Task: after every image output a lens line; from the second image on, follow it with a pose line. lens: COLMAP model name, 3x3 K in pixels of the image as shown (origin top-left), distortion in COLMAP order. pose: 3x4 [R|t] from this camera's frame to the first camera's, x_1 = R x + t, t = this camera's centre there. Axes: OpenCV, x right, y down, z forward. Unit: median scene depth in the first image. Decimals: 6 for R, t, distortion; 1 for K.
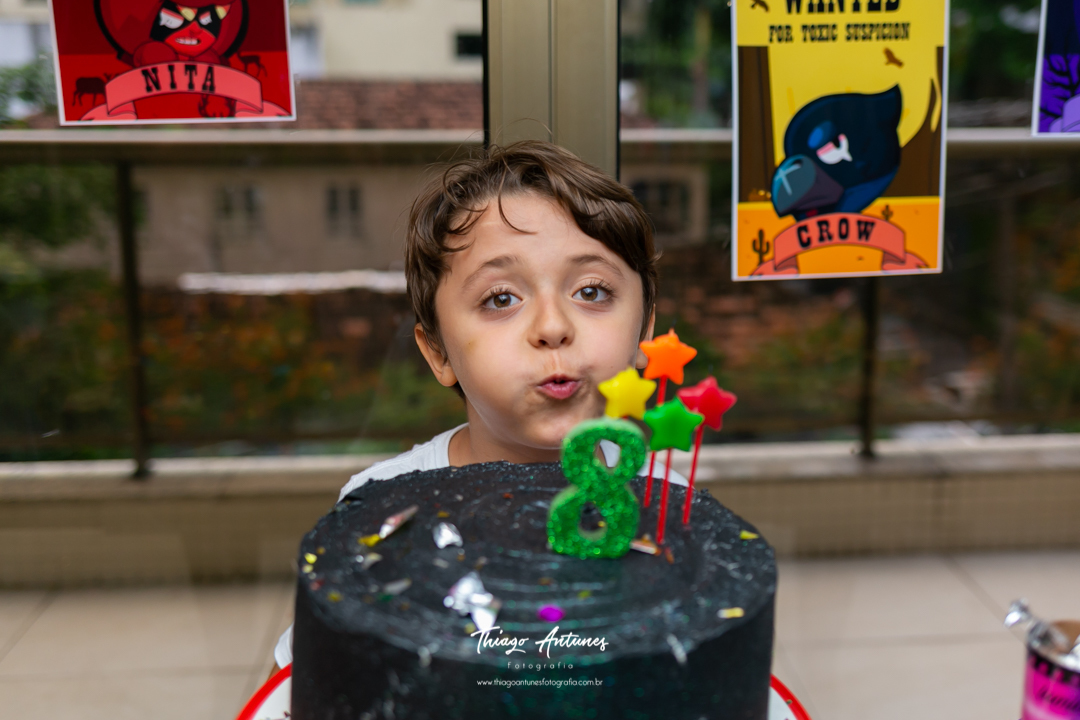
lens RADIAL K [[1106.0, 0, 559.2], [0, 1106.0, 324.4], [0, 0, 1]] dist [-0.012899, 0.000000]
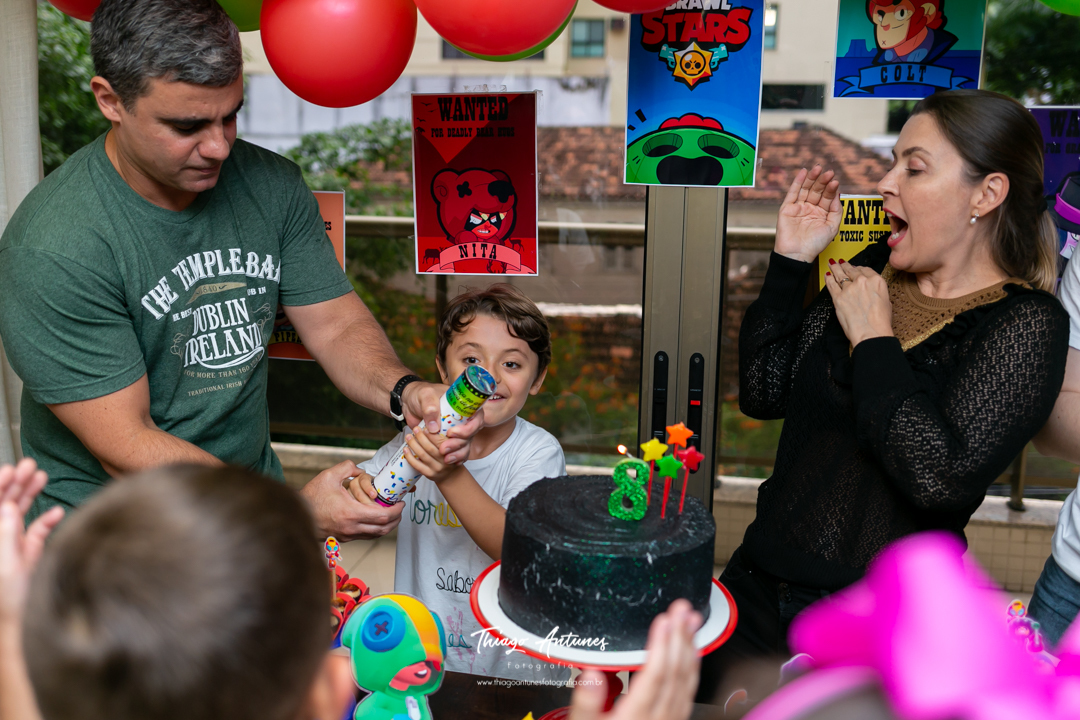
lens RADIAL K [[1106.0, 0, 499.4], [0, 1106.0, 339.9], [0, 0, 1]] dist [-0.012899, 0.000000]
pose [[0.949611, 0.069883, -0.305540, 0.264390], [-0.069238, 0.997516, 0.012962, -0.101572], [0.305687, 0.008846, 0.952091, -0.745963]]
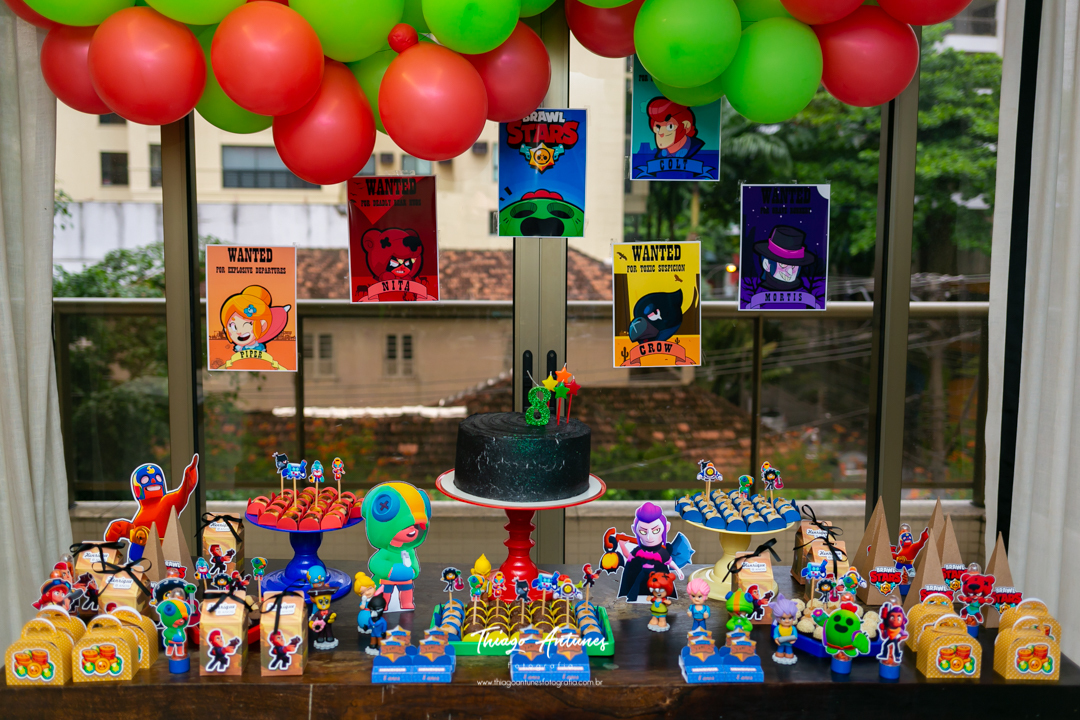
lens RADIAL K [[1106.0, 0, 502.3], [0, 1106.0, 362.0], [0, 0, 1]] dist [-0.012899, 0.000000]
pose [[0.996585, 0.013637, -0.081438, 0.121392], [-0.021993, 0.994479, -0.102610, 0.220161], [0.079589, 0.104051, 0.991382, -1.557653]]
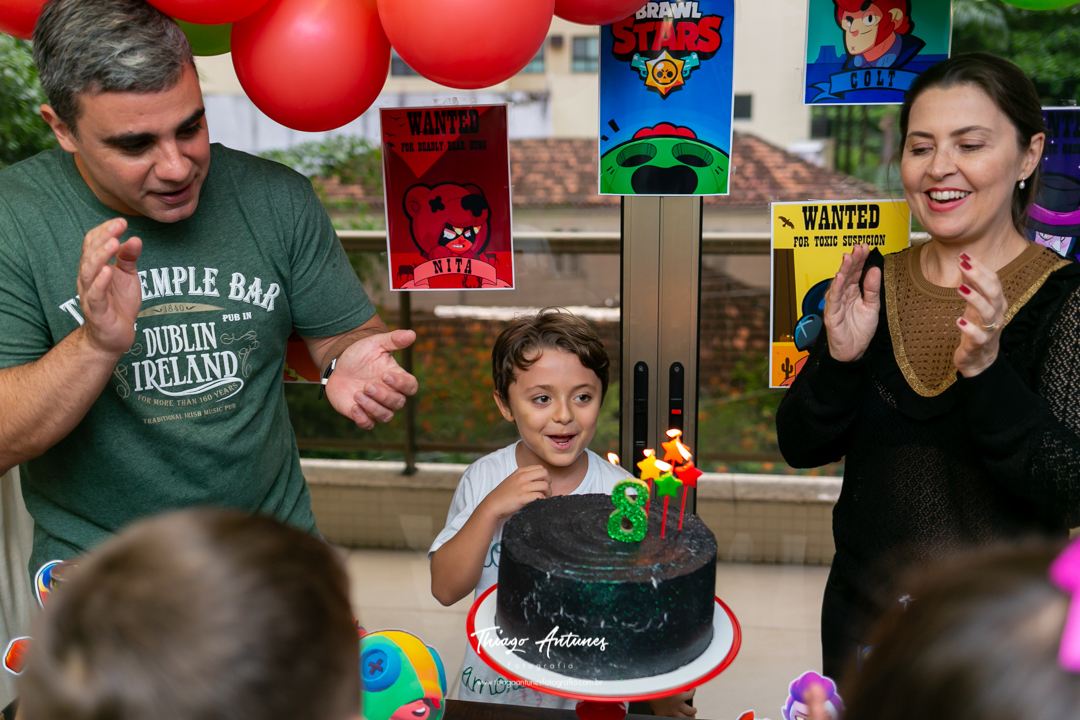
lens RADIAL K [[1038.6, 0, 524.9], [0, 1038.6, 341.1], [0, 0, 1]] dist [-0.005974, 0.000000]
pose [[0.971197, 0.037347, -0.235335, 0.179118], [-0.036048, 0.999302, 0.009820, -0.120992], [0.235537, -0.001053, 0.971865, -0.636792]]
